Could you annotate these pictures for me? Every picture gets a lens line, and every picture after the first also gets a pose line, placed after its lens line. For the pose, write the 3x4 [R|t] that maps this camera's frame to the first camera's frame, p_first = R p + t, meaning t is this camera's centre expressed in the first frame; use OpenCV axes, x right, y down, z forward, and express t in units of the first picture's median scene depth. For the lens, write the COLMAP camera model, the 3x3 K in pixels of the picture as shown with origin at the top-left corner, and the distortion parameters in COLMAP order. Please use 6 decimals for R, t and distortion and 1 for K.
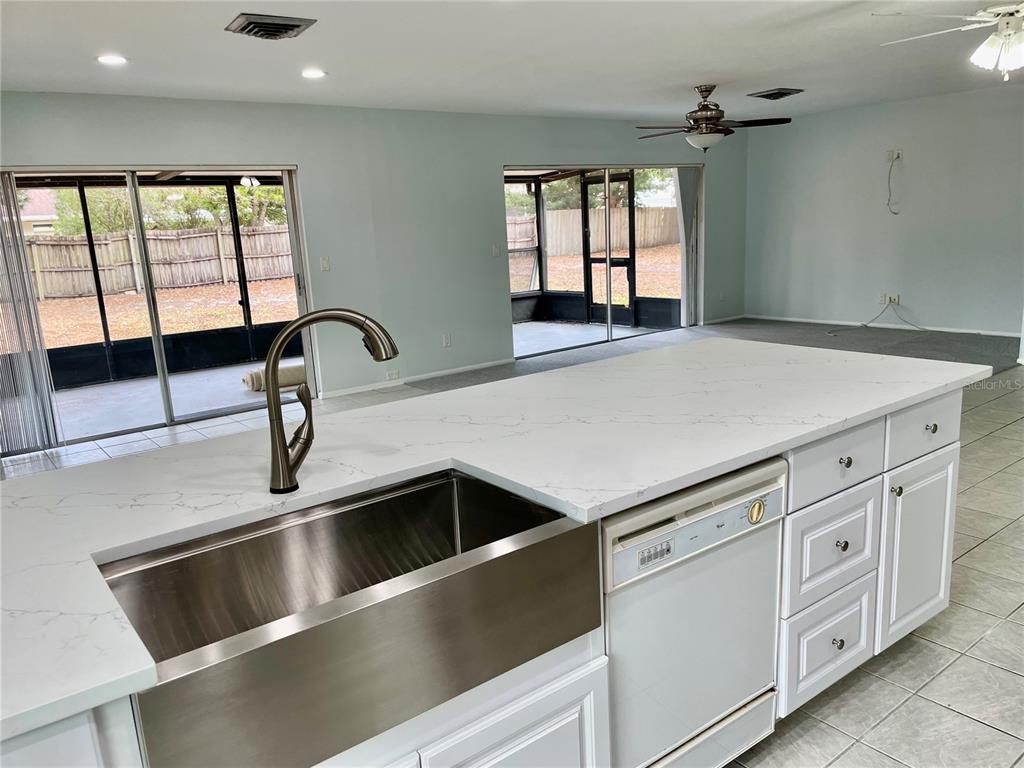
lens RADIAL K [[772.5, 0, 506.6], [0, 772.5, 387.8], [0, 0, 1]] dist [0.090708, -0.116784]
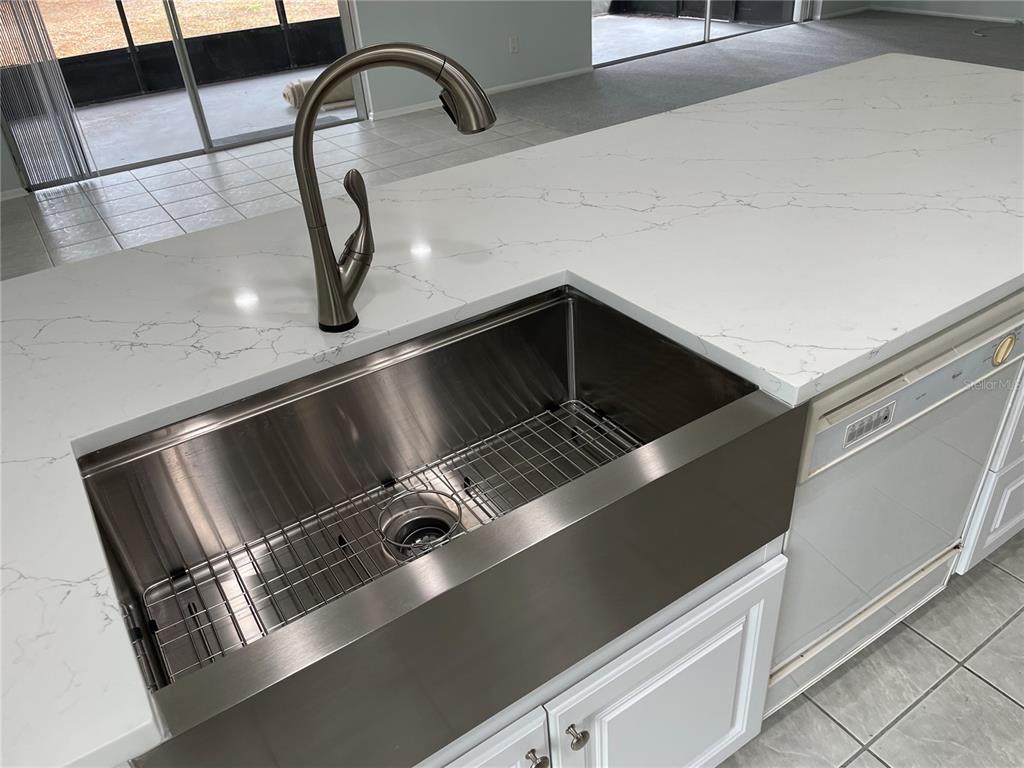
lens RADIAL K [[772.5, 0, 514.7], [0, 772.5, 386.7], [0, 0, 1]] dist [0.090708, -0.116784]
pose [[0.998024, 0.020390, -0.059439, -0.067947], [0.001967, 0.935293, 0.353868, -0.054201], [0.062808, -0.353286, 0.933405, 0.272021]]
